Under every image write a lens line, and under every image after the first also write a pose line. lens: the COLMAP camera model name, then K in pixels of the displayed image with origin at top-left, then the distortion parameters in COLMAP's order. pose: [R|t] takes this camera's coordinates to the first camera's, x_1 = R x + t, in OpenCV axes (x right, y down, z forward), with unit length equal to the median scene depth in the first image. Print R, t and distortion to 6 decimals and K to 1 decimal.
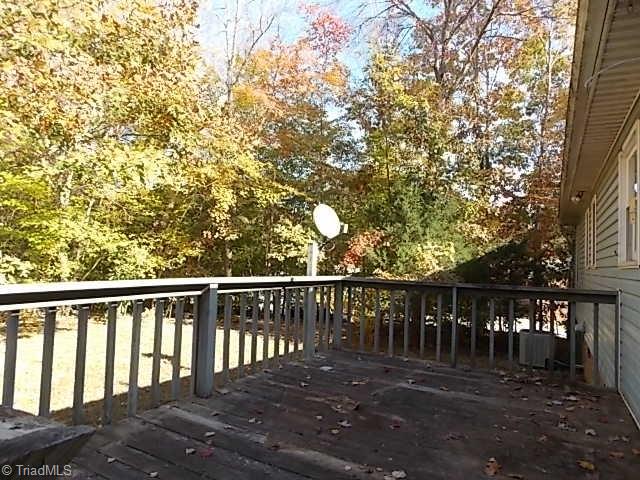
lens RADIAL K [[425.5, 0, 320.0], [0, 425.5, 240.0], [0, 0, 1]] dist [0.007421, 0.001794]
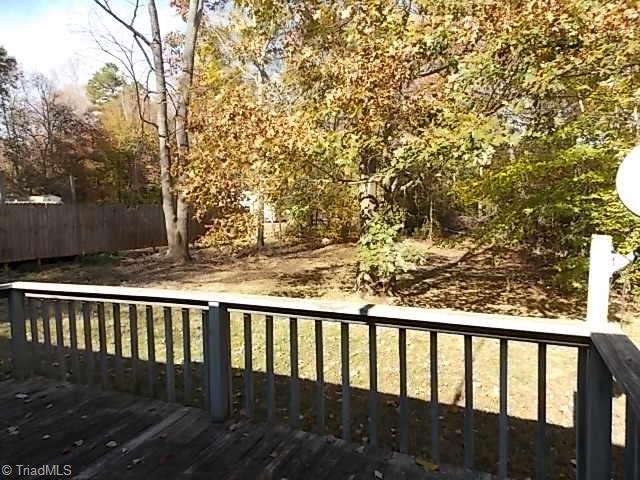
lens RADIAL K [[425.5, 0, 320.0], [0, 425.5, 240.0], [0, 0, 1]] dist [0.007421, 0.001794]
pose [[0.071190, 0.020527, -0.997252, 0.739958], [0.072169, 0.997062, 0.025675, -0.038725], [0.994849, -0.073798, 0.069499, 1.314465]]
